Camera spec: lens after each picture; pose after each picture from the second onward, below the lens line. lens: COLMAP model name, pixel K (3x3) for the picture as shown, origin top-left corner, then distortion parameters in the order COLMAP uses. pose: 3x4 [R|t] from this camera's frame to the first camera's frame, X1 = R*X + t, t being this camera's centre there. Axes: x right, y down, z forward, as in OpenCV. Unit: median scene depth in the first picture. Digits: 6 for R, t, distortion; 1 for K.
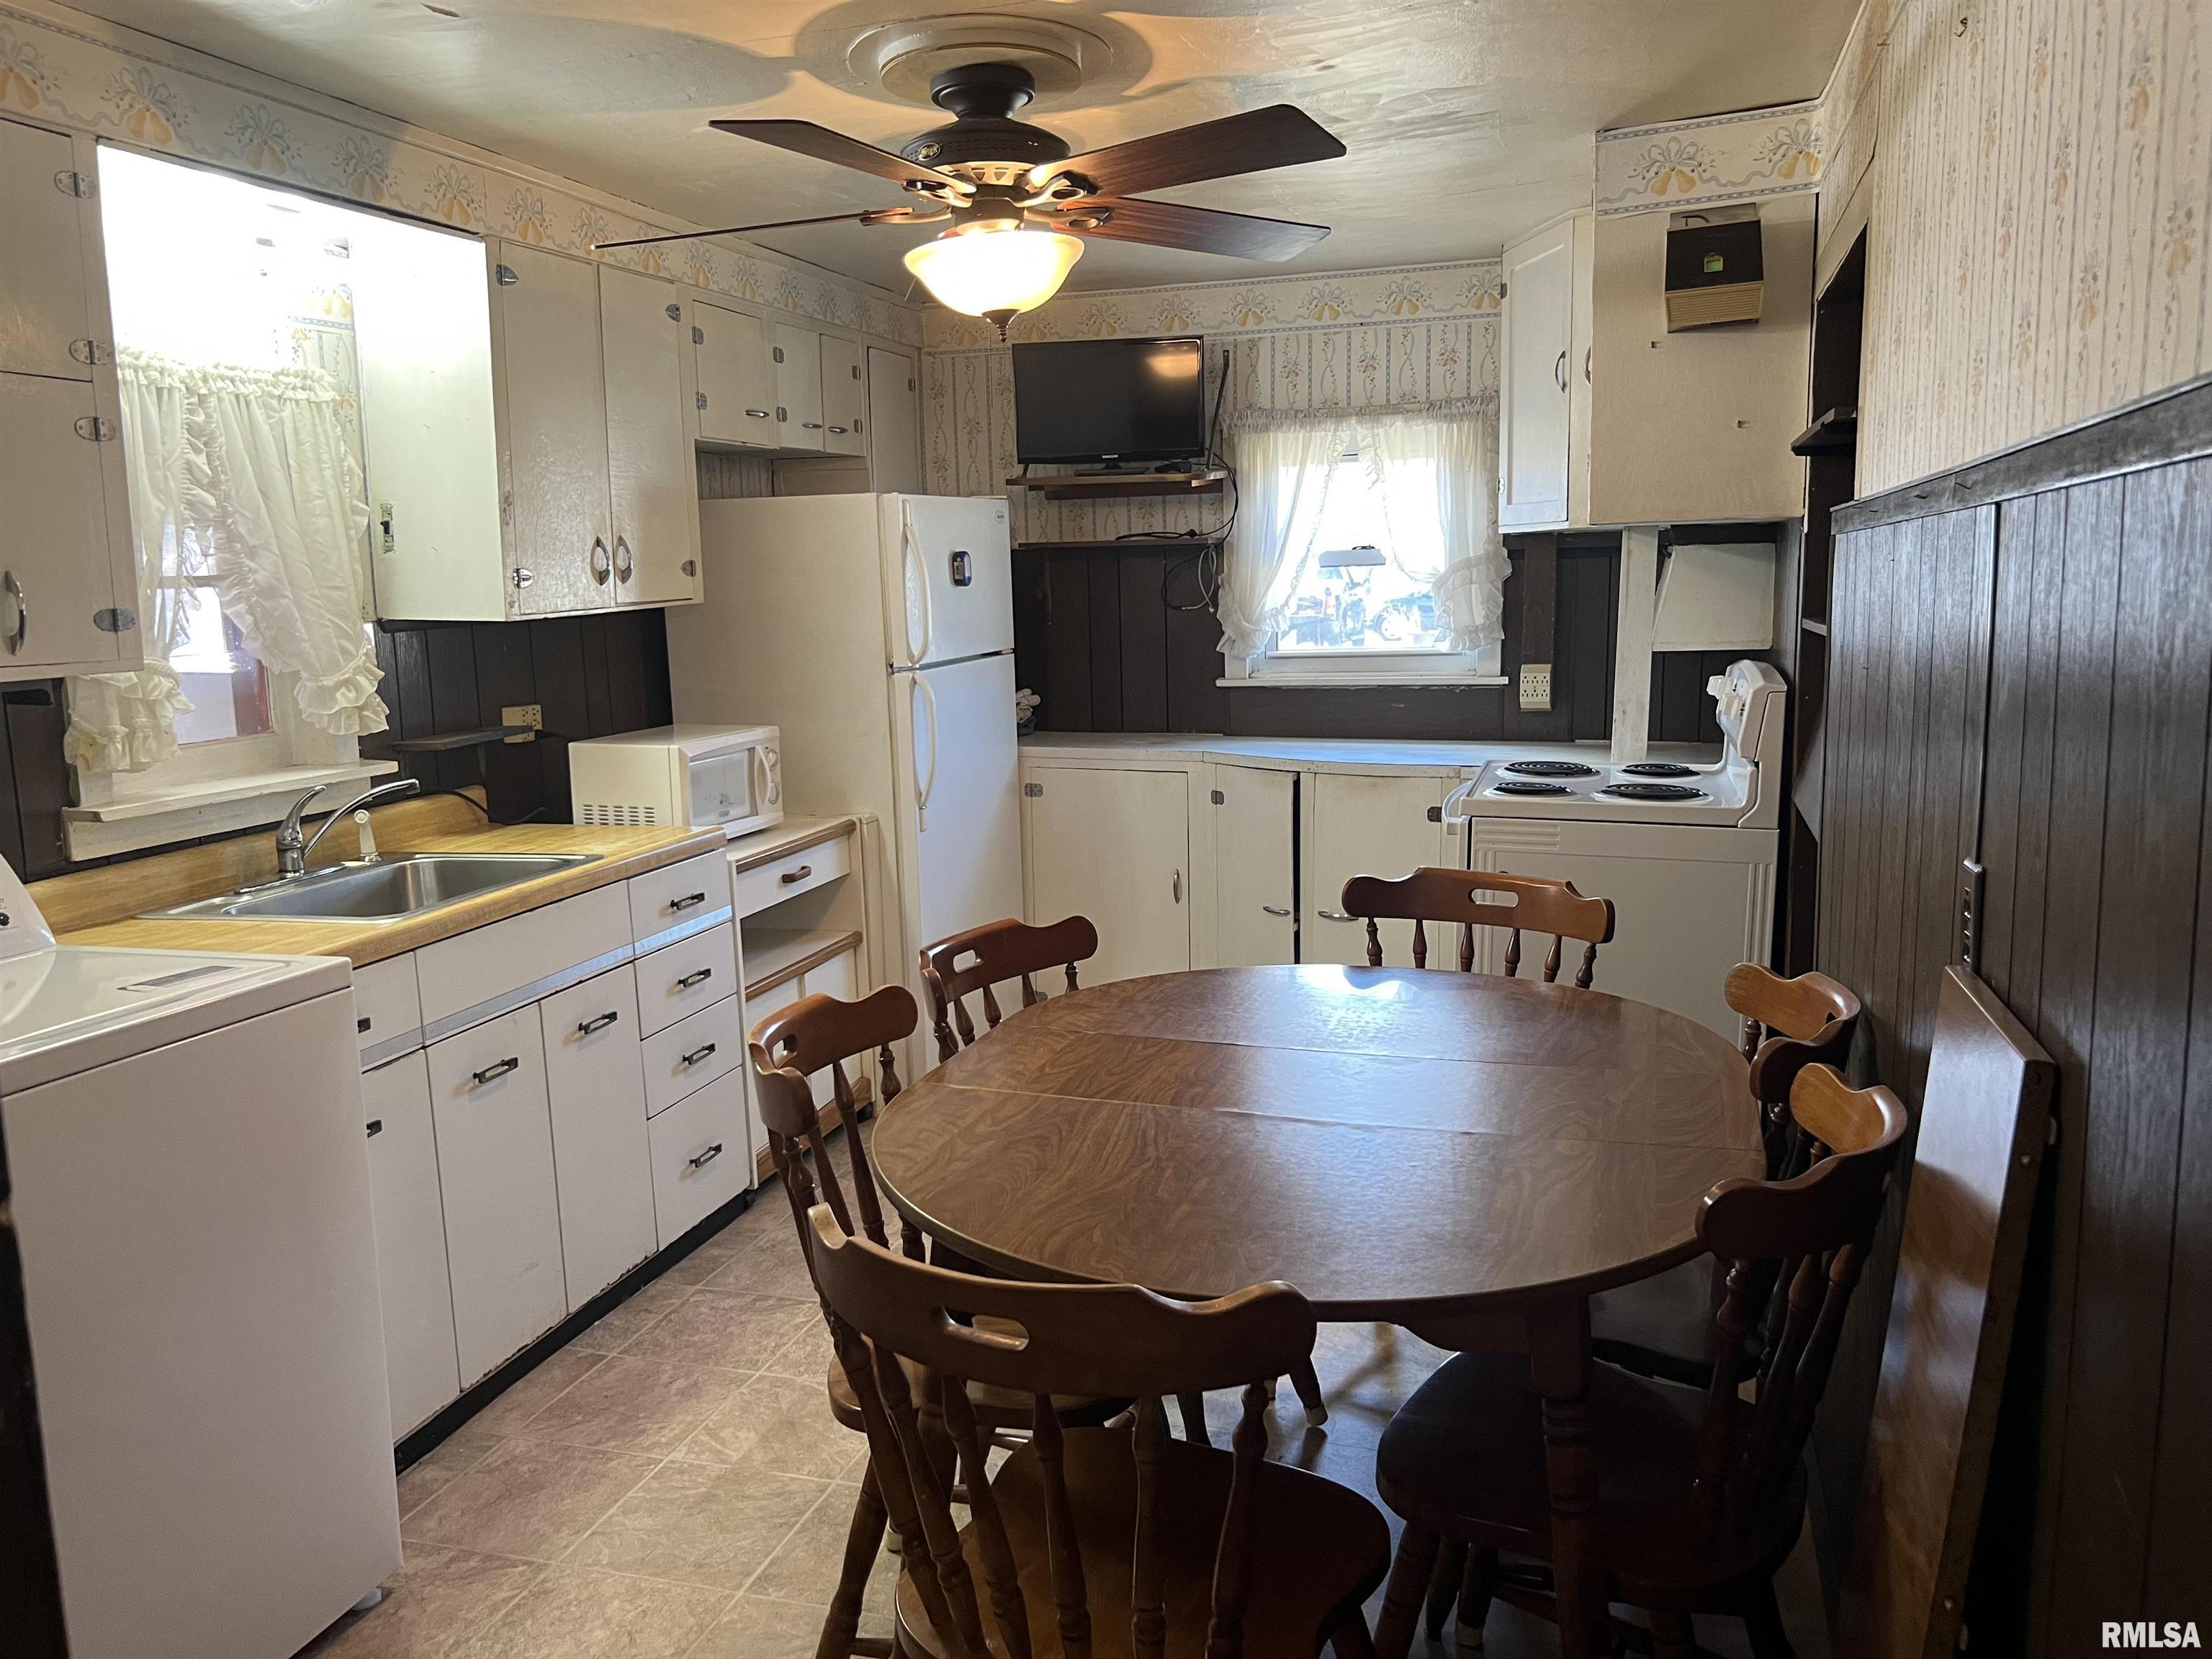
lens RADIAL K [[1667.9, 0, 1090.6], [0, 1667.9, 836.0], [0, 0, 1]] dist [0.055406, -0.064623]
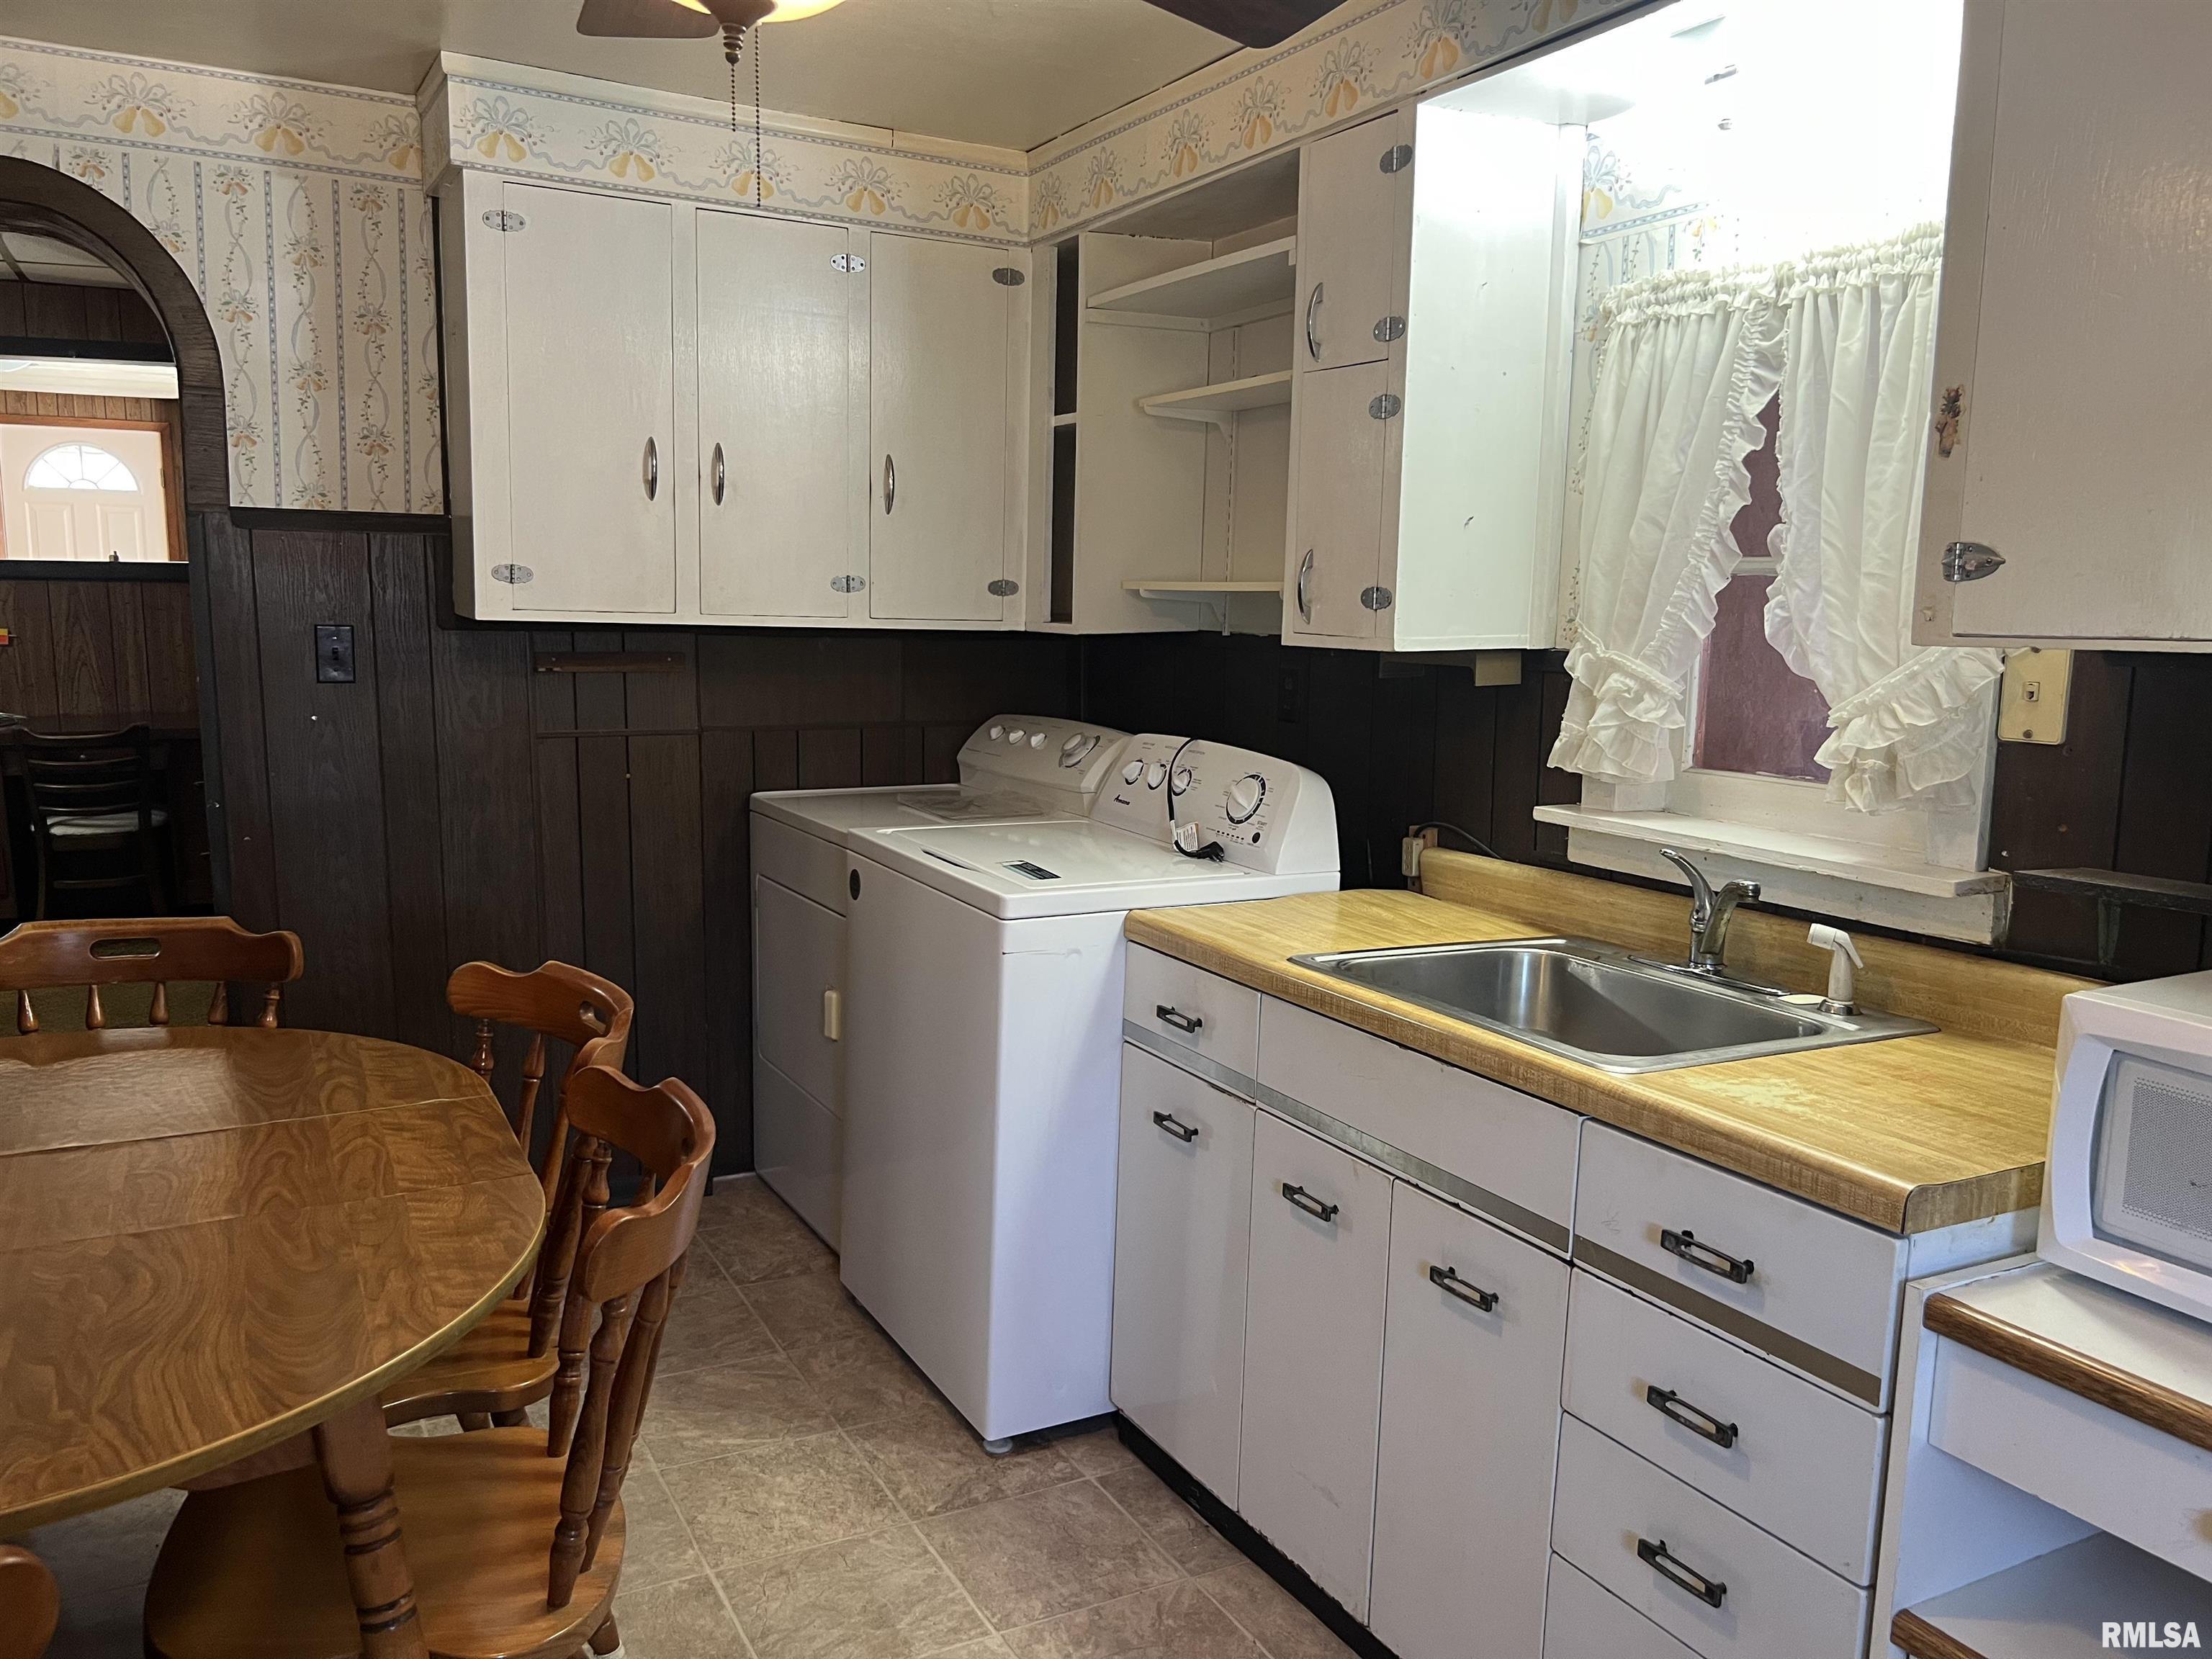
lens RADIAL K [[1667.9, 0, 1090.6], [0, 1667.9, 836.0], [0, 0, 1]] dist [0.055406, -0.064623]
pose [[-0.693791, 0.121585, -0.709839, 0.248952], [-0.117954, 0.953151, 0.278549, -0.231835], [0.710451, 0.276983, -0.646946, 1.450107]]
